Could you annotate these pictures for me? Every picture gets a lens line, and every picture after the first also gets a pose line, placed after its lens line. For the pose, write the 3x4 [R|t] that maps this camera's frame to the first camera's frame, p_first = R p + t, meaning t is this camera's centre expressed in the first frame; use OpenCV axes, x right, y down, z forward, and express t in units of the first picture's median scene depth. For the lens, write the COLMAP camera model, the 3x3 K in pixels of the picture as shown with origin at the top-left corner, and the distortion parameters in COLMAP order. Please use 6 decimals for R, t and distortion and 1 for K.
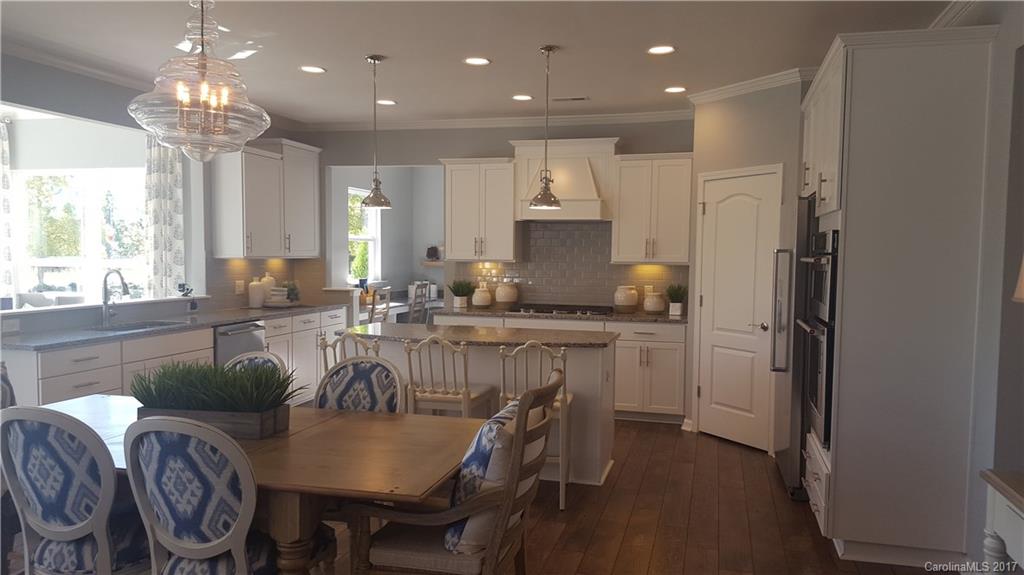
lens RADIAL K [[763.2, 0, 517.0], [0, 763.2, 294.0], [0, 0, 1]] dist [0.088575, -0.000912]
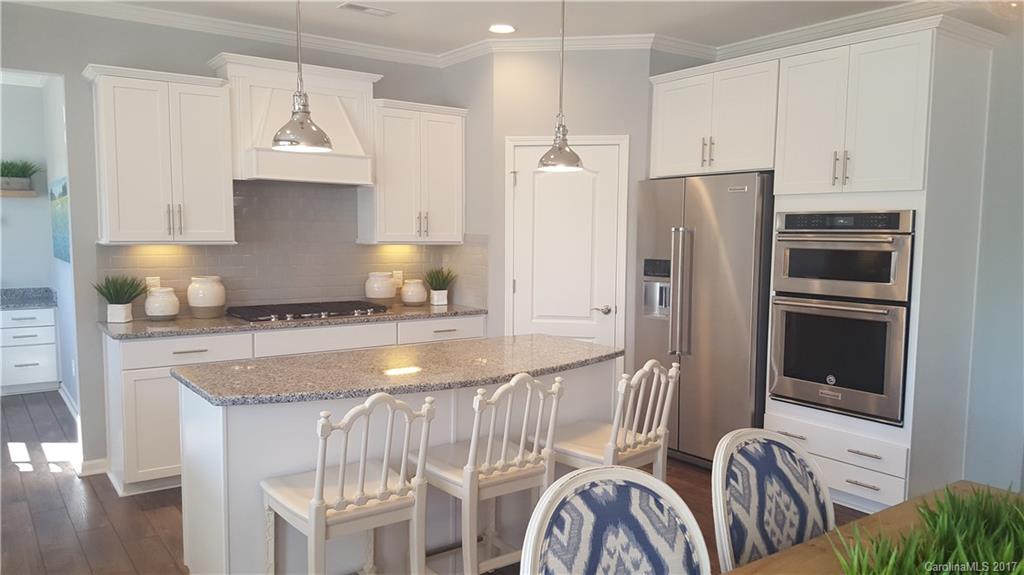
lens RADIAL K [[763.2, 0, 517.0], [0, 763.2, 294.0], [0, 0, 1]] dist [0.088575, -0.000912]
pose [[0.613645, -0.071261, 0.786360, -0.390161], [0.040914, 0.997451, 0.058462, -0.029413], [-0.788521, -0.003702, 0.614996, 0.427868]]
